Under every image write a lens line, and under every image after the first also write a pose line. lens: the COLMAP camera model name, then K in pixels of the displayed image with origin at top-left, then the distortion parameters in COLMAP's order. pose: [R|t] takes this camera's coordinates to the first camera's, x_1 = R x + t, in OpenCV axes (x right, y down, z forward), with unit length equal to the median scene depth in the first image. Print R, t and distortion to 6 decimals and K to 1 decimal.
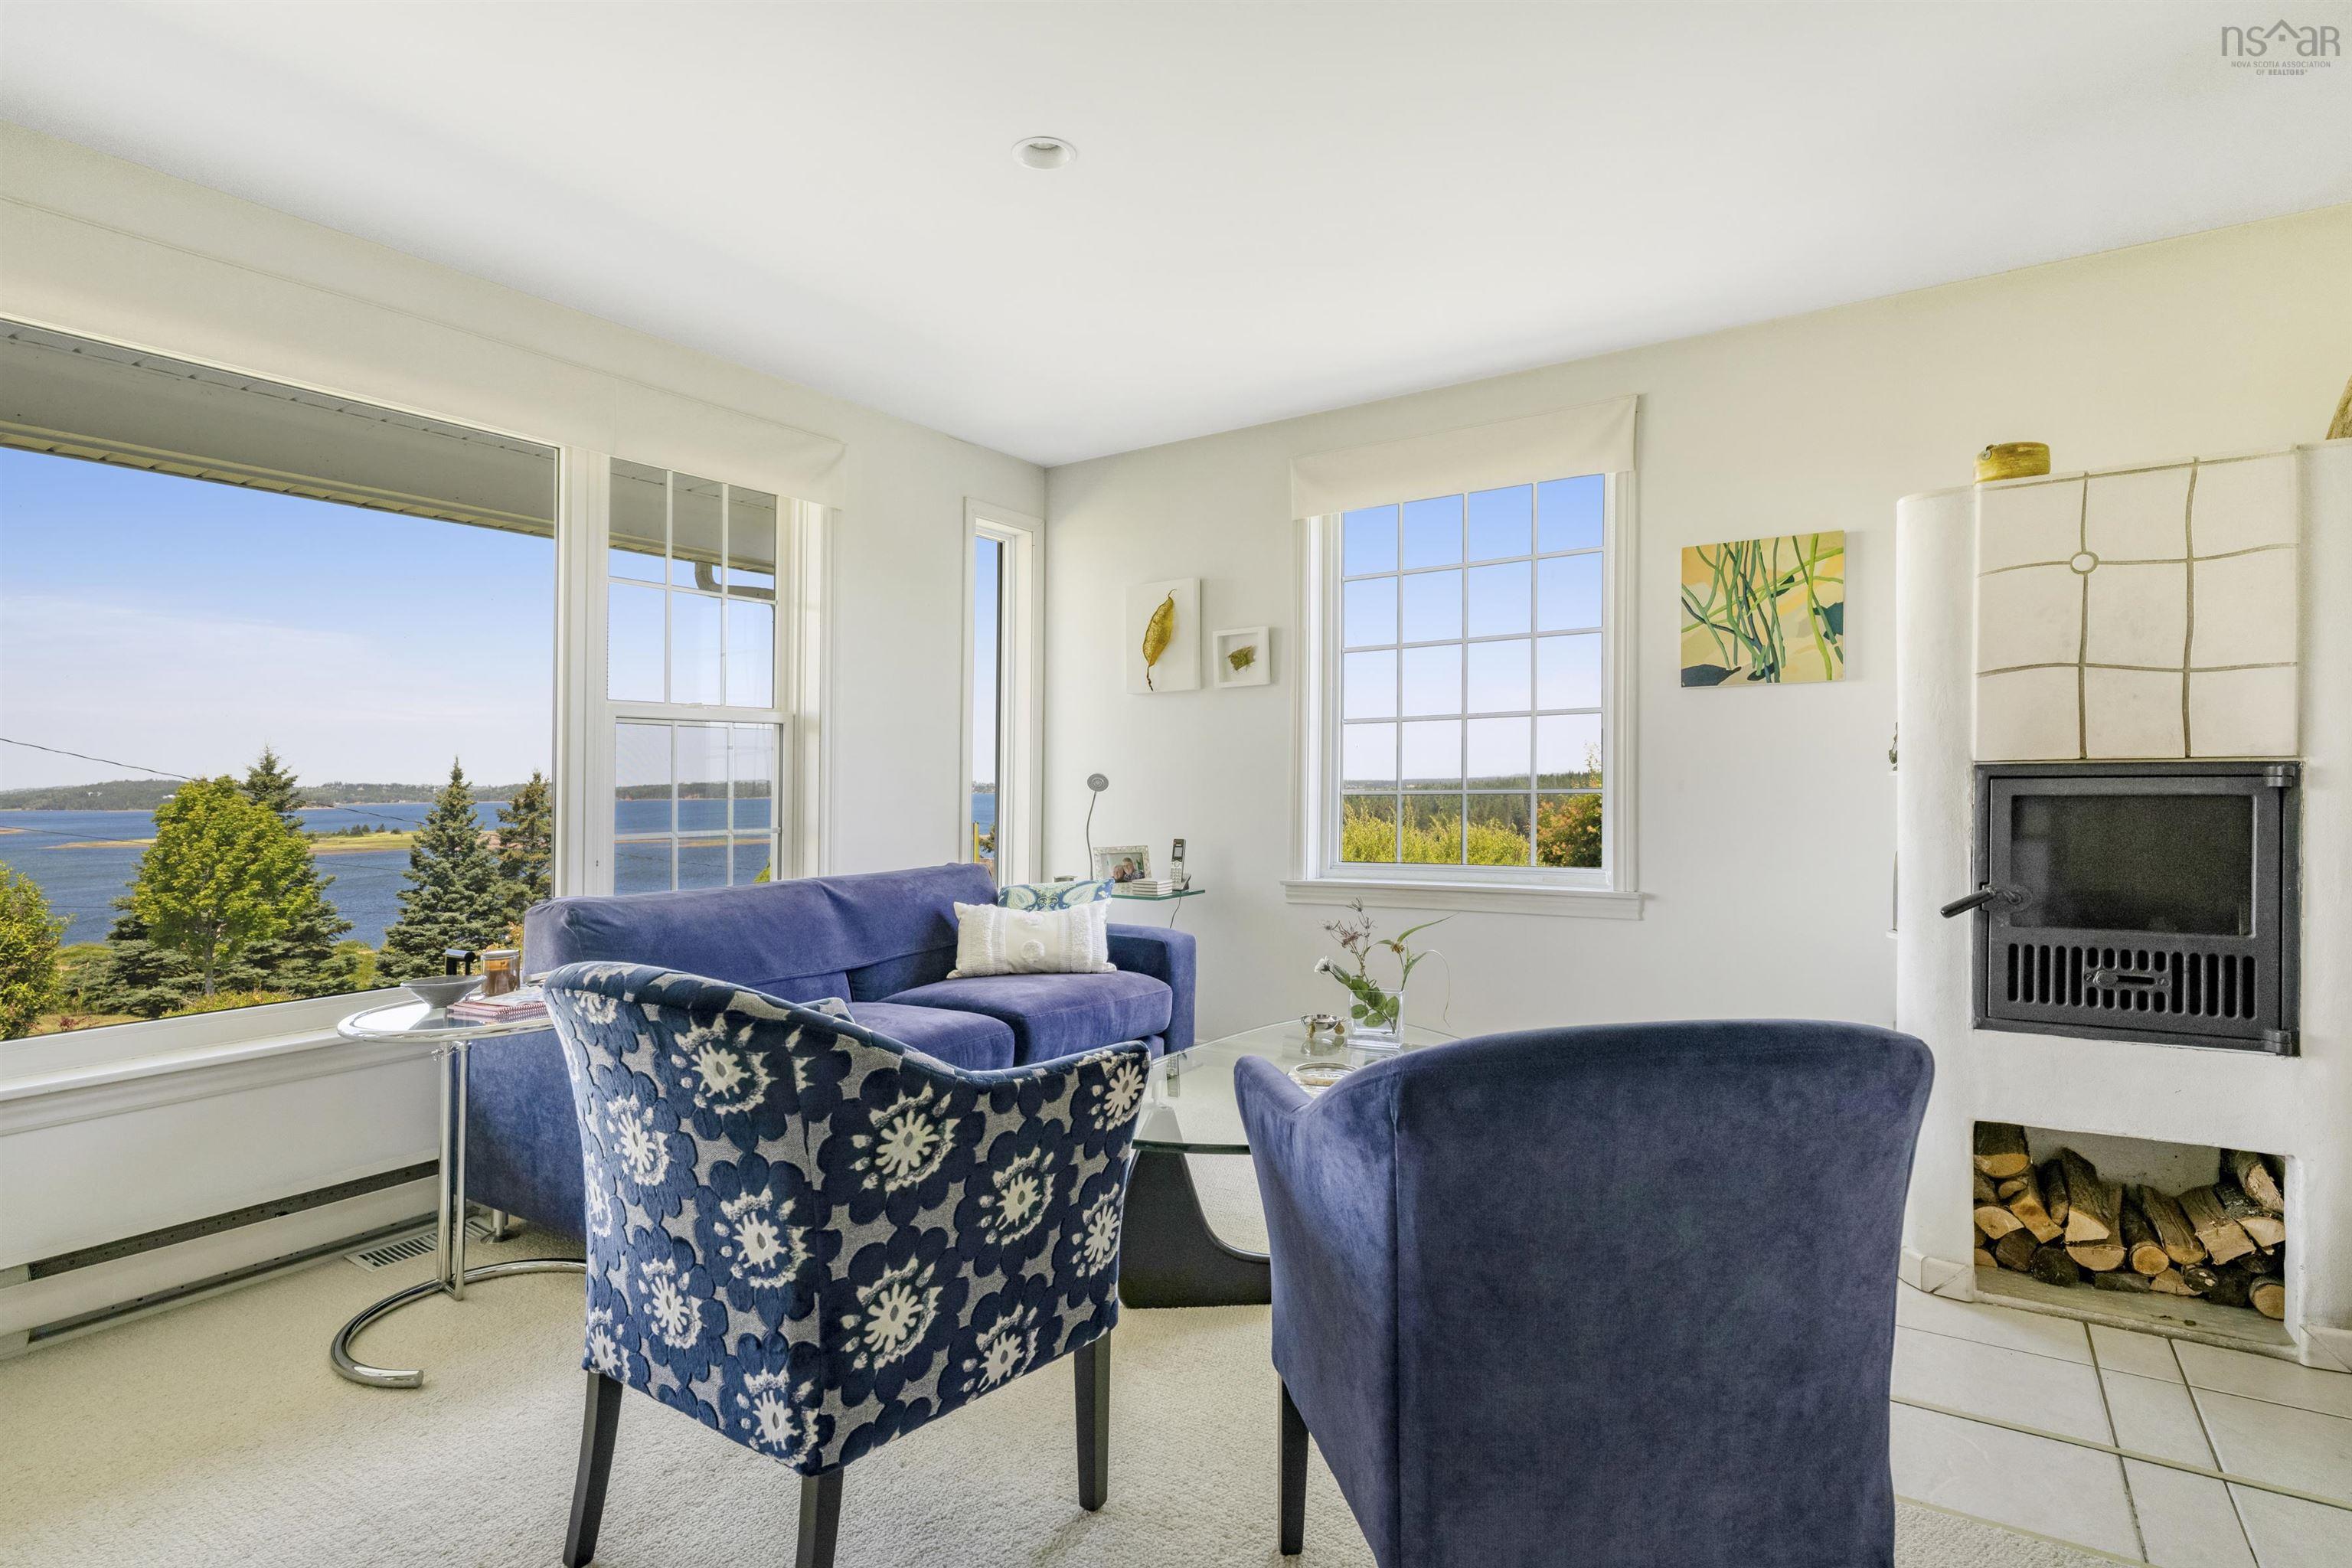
lens RADIAL K [[1174.0, 0, 1193.0], [0, 1174.0, 780.3], [0, 0, 1]] dist [0.000436, 0.000578]
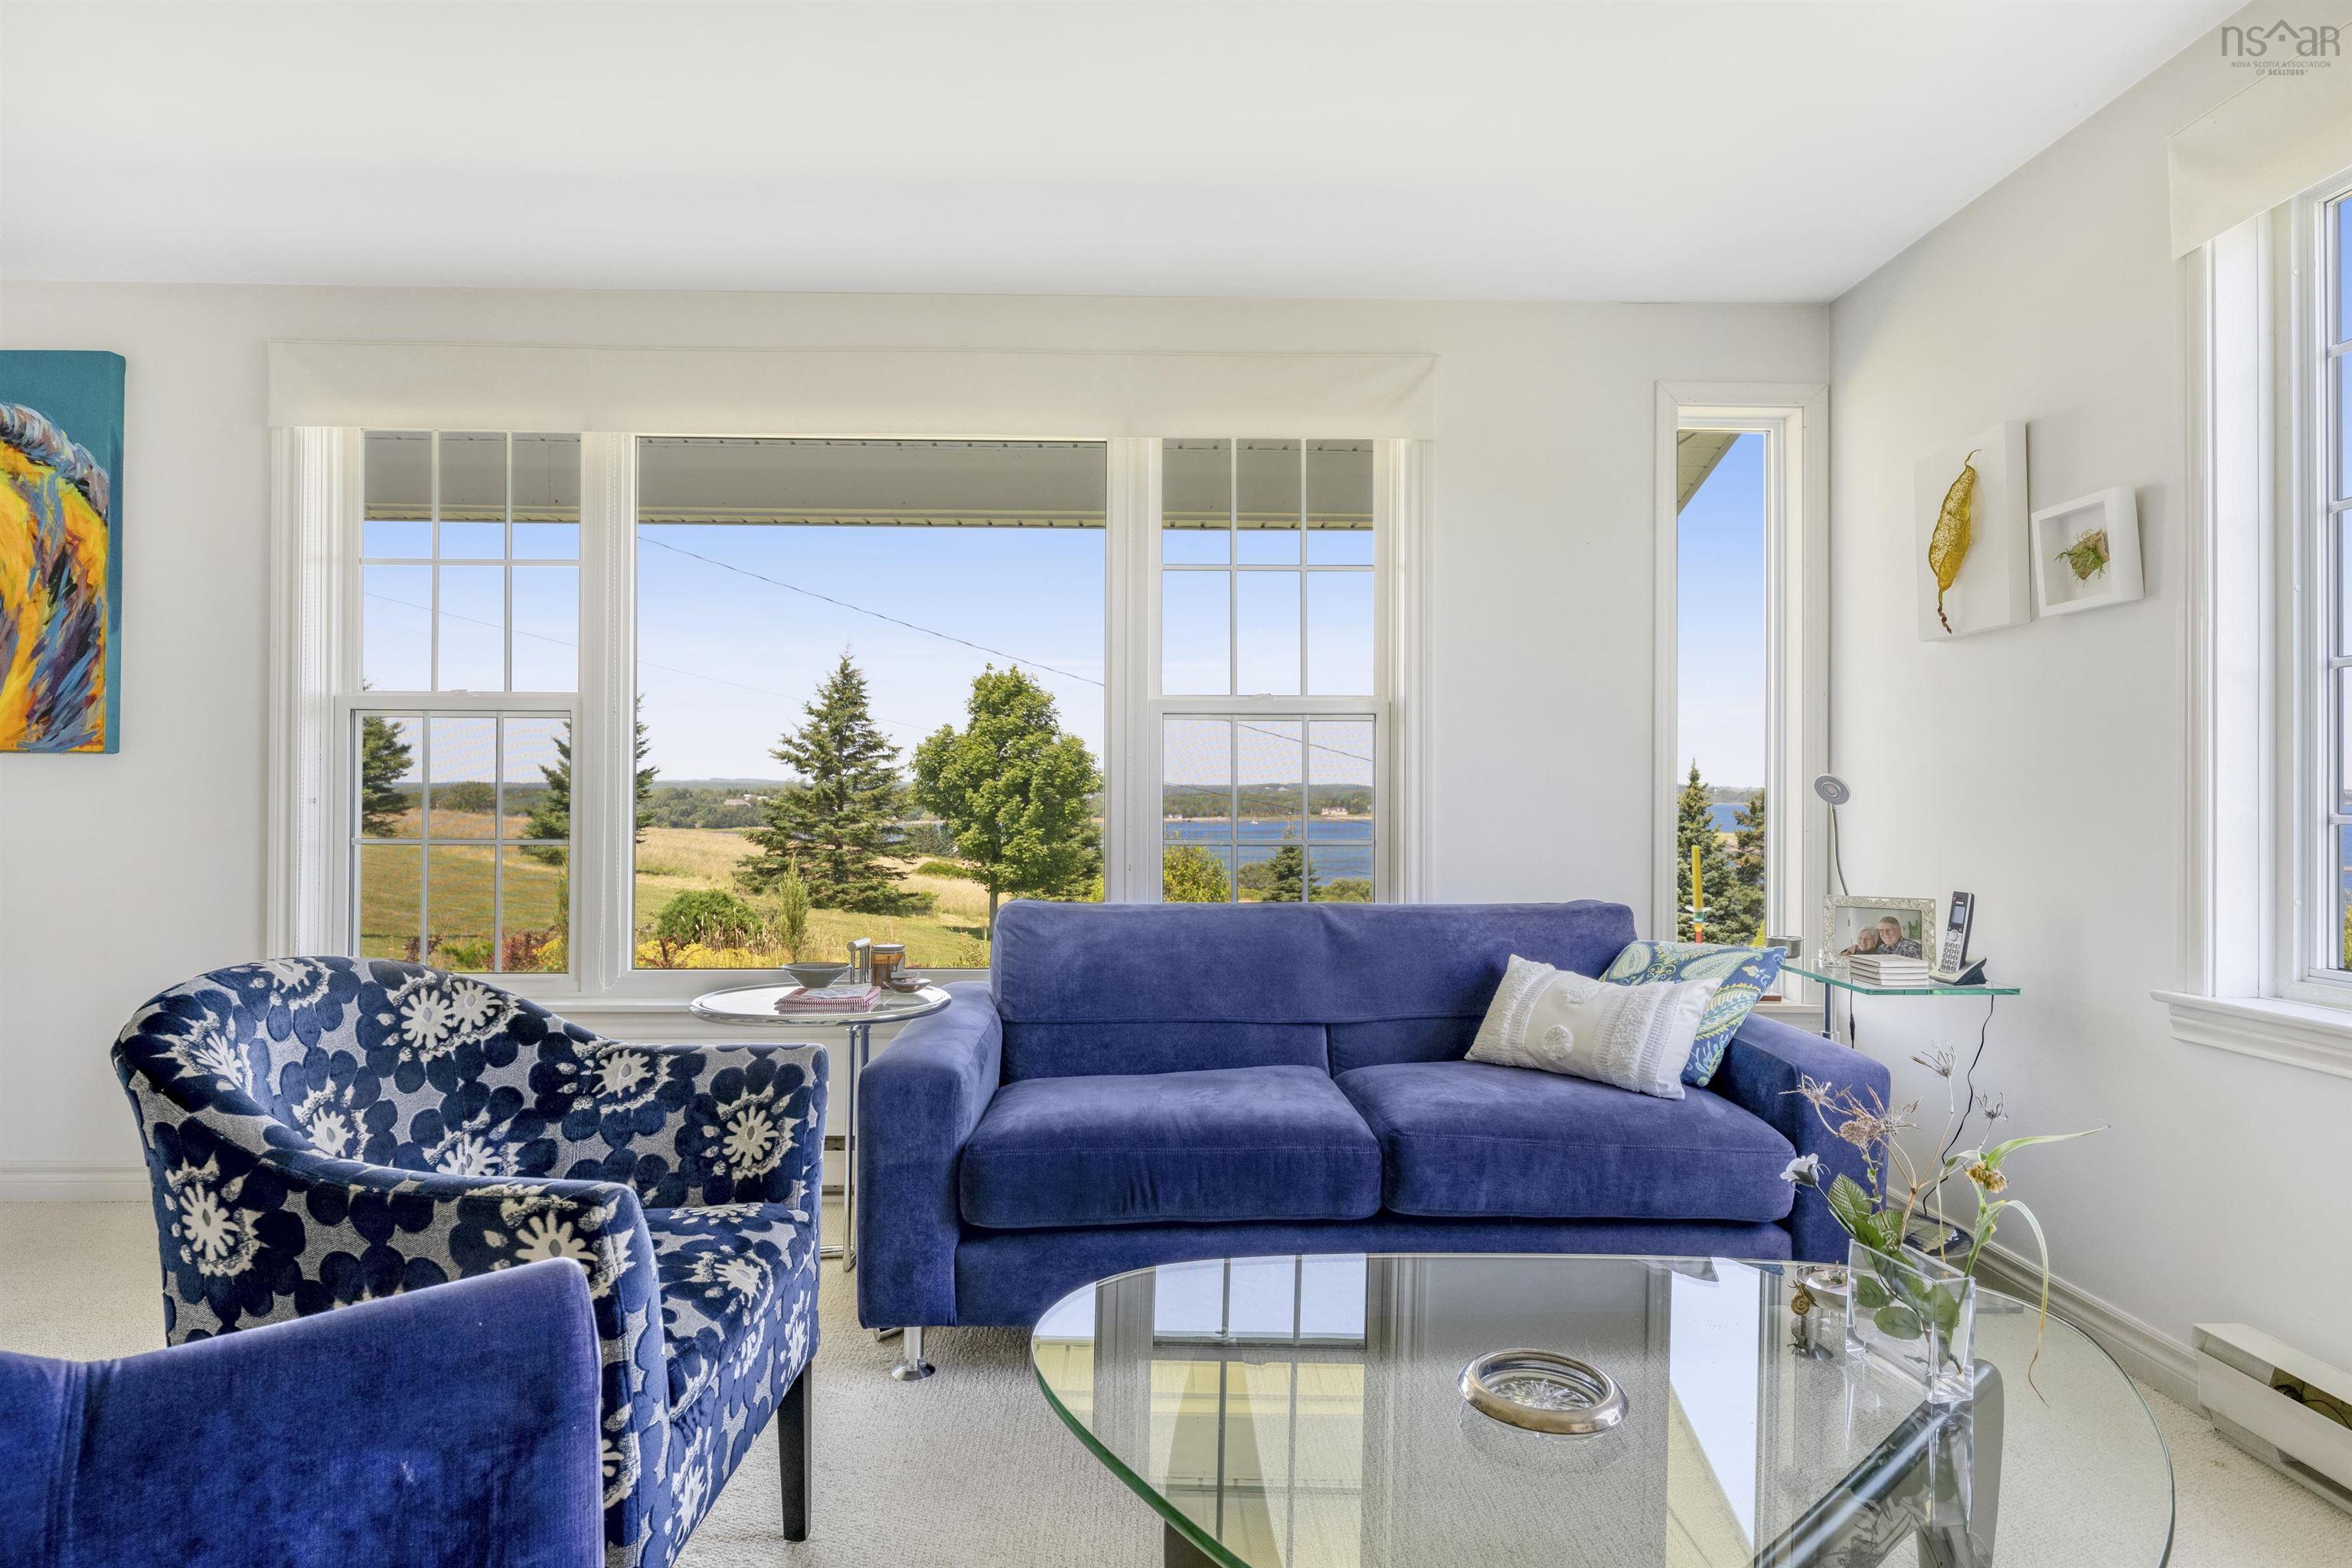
lens RADIAL K [[1277.9, 0, 1186.3], [0, 1277.9, 776.0], [0, 0, 1]] dist [0.002922, 0.000407]
pose [[0.559288, 0.003293, -0.828967, 0.347357], [-0.007371, 0.999972, -0.001001, -0.003148], [0.828941, 0.006670, 0.559296, 0.419004]]
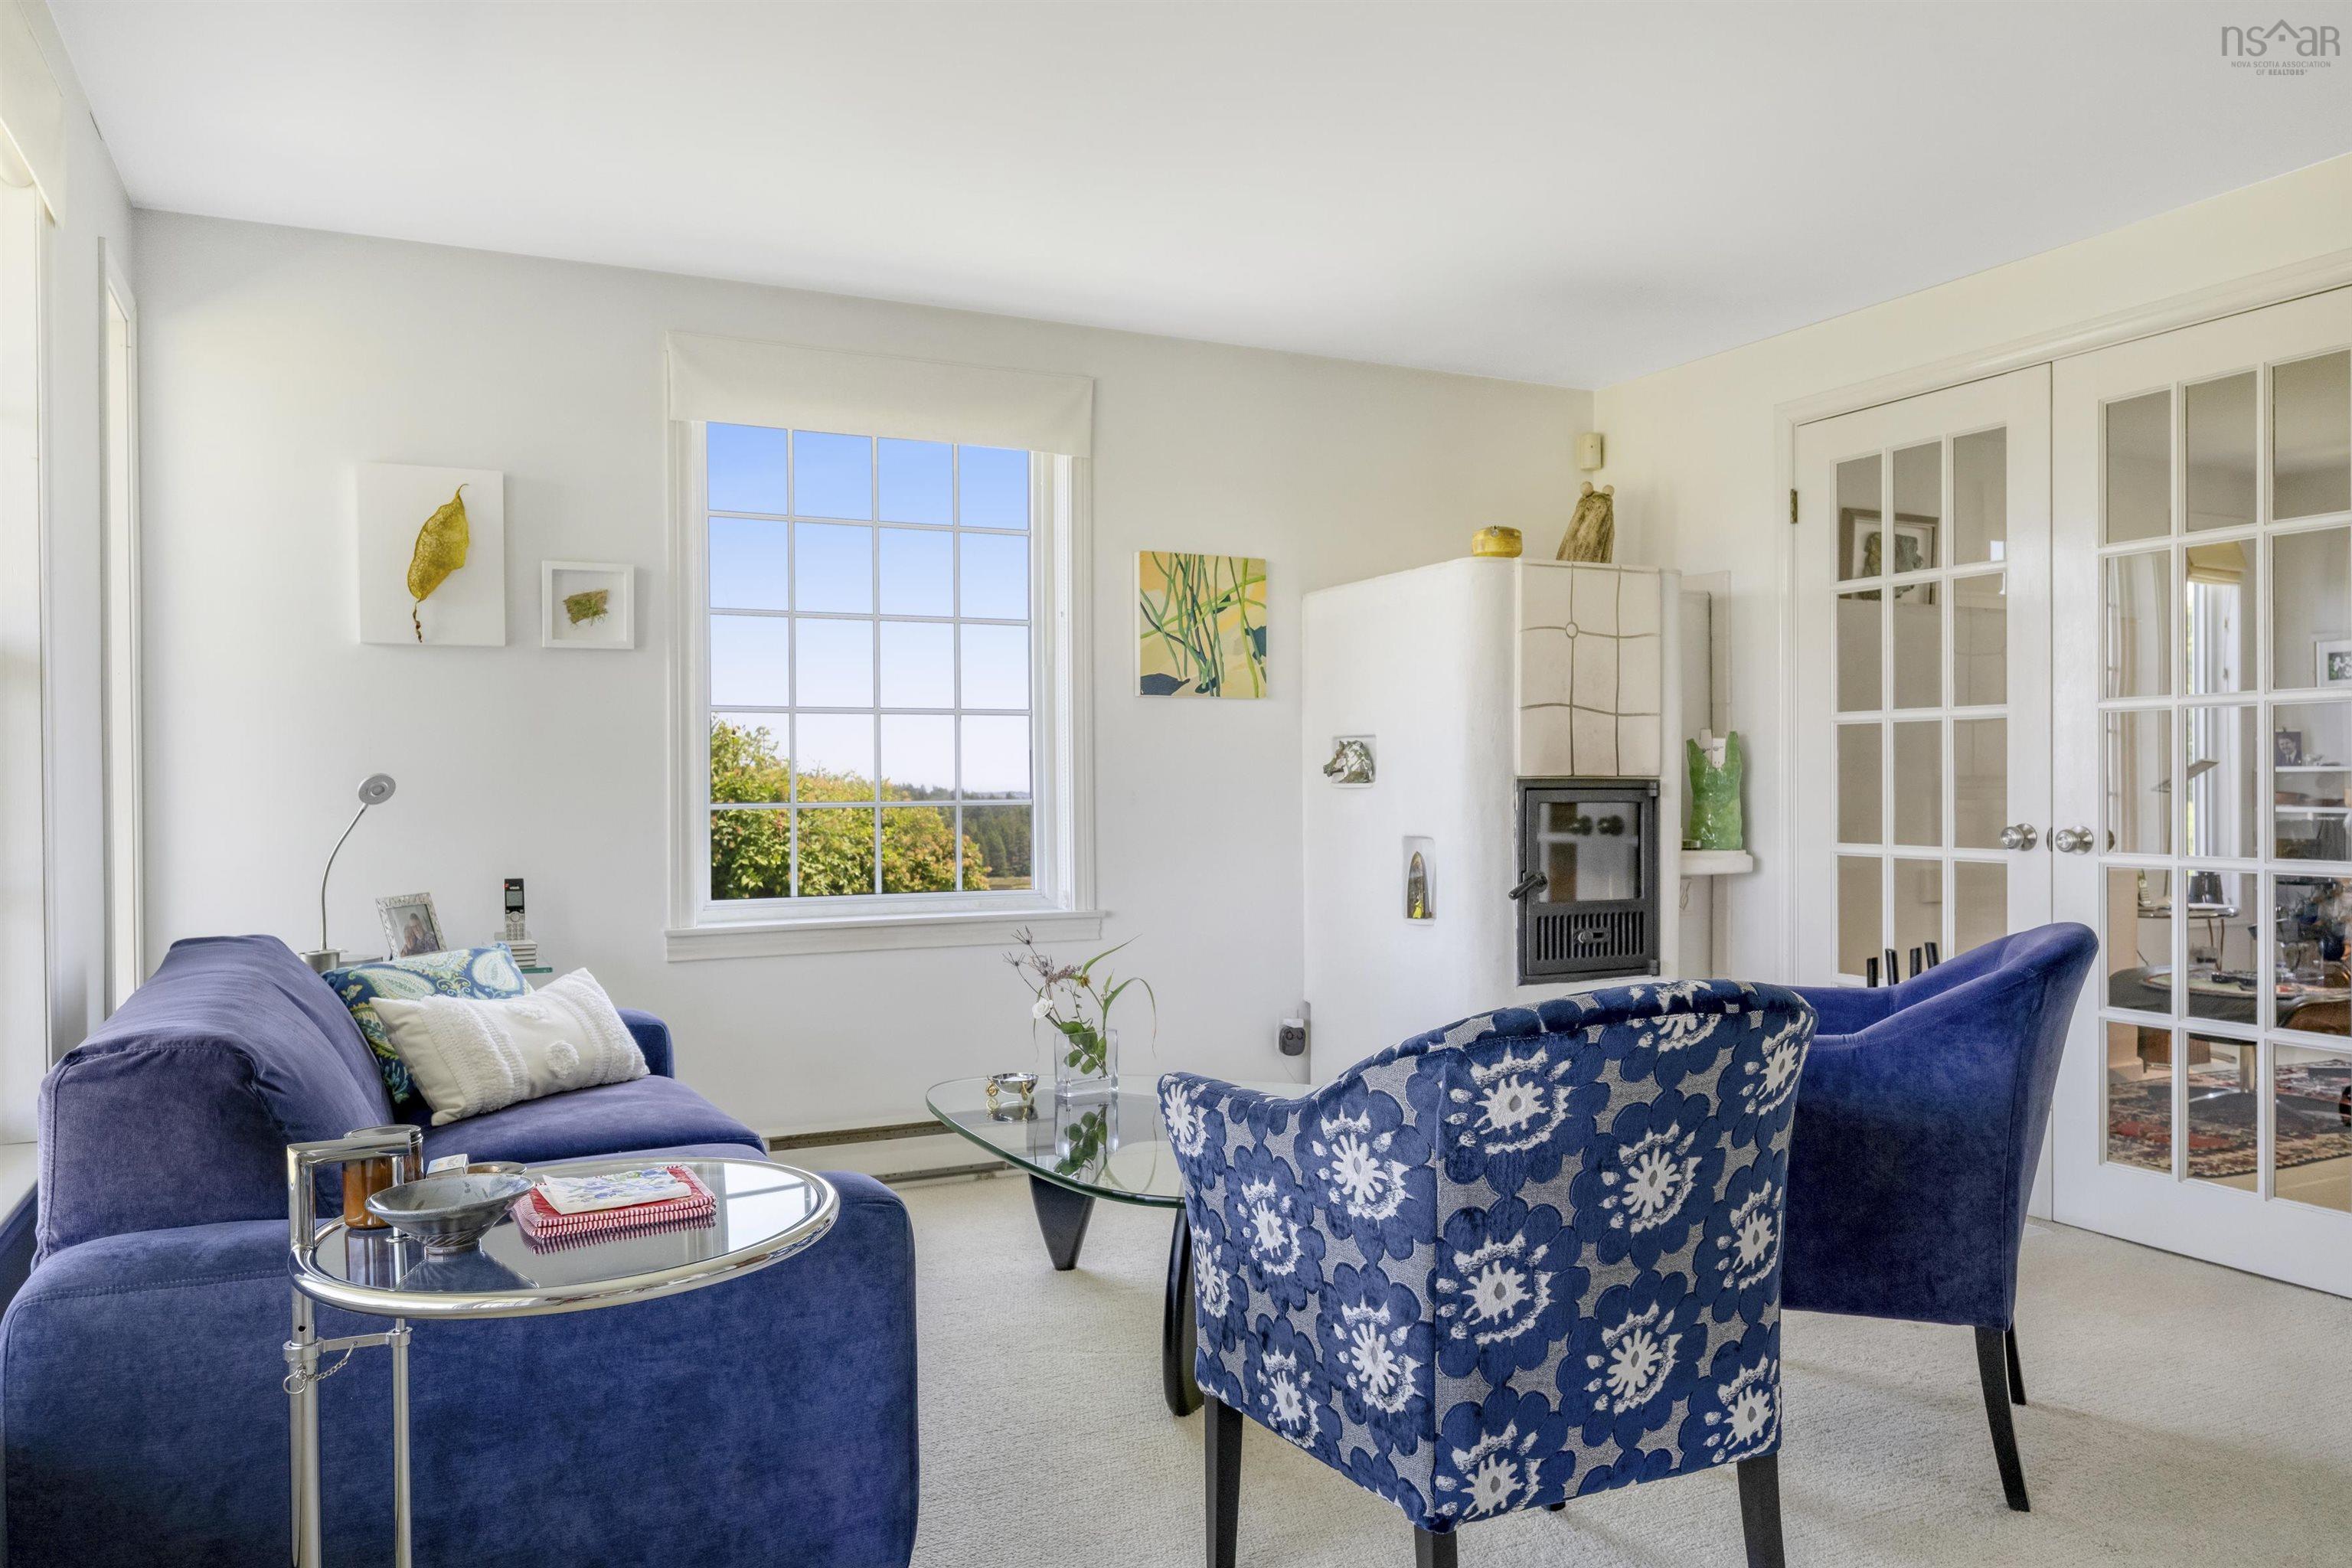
lens RADIAL K [[1634.8, 0, 1176.0], [0, 1634.8, 784.0], [0, 0, 1]] dist [0.004115, 0.000427]
pose [[0.522355, 0.010438, 0.852664, -0.696794], [-0.003428, 0.999943, -0.010141, 0.007440], [-0.852721, 0.002374, 0.522360, 0.264829]]
